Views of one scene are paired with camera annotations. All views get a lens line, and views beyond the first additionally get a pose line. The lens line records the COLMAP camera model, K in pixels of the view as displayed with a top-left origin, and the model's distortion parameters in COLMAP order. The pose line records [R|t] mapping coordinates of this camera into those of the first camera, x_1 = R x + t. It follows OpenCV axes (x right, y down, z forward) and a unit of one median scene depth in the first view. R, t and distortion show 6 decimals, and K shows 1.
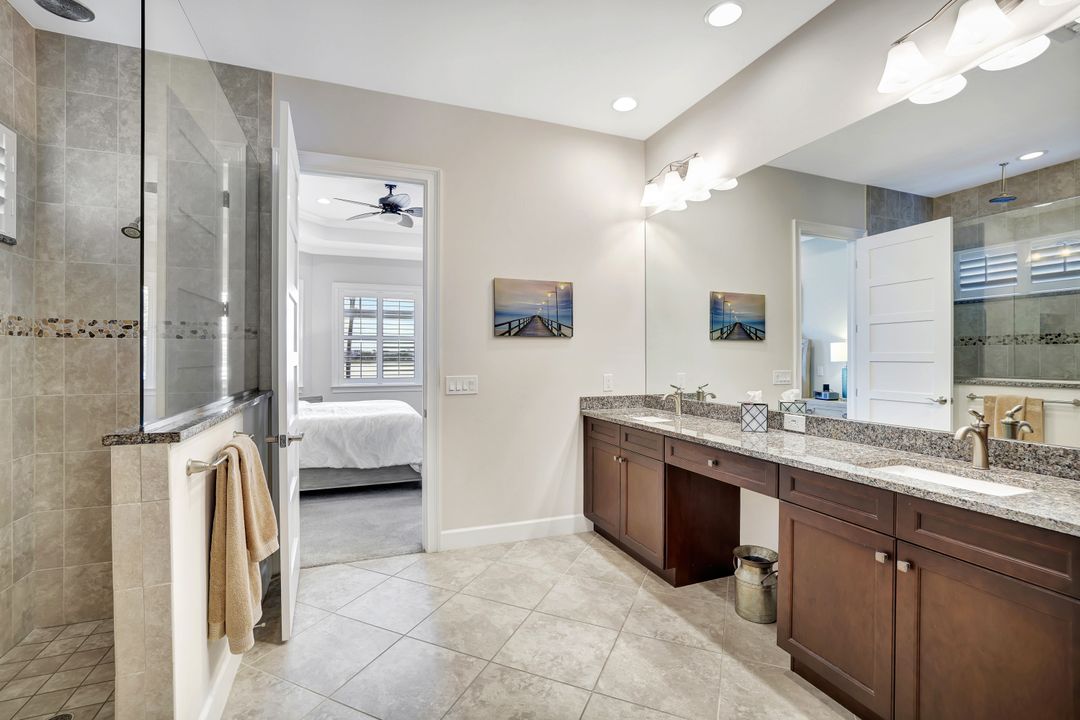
lens RADIAL K [[480.5, 0, 538.7], [0, 480.5, 352.0], [0, 0, 1]] dist [-0.044113, 0.016392]
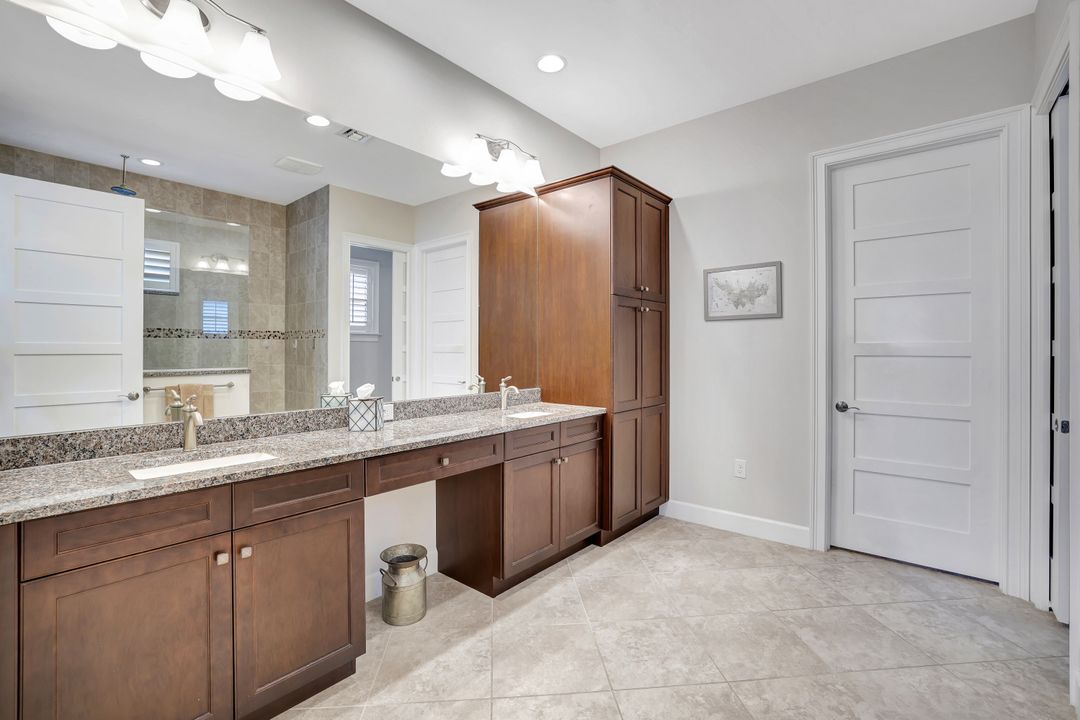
lens RADIAL K [[472.2, 0, 540.0], [0, 472.2, 360.0], [0, 0, 1]] dist [-0.113586, 0.040463]
pose [[-0.487118, -0.016198, 0.873186, -0.467697], [-0.006803, 0.999868, 0.014752, 0.024959], [-0.873310, 0.001246, -0.487164, 1.218376]]
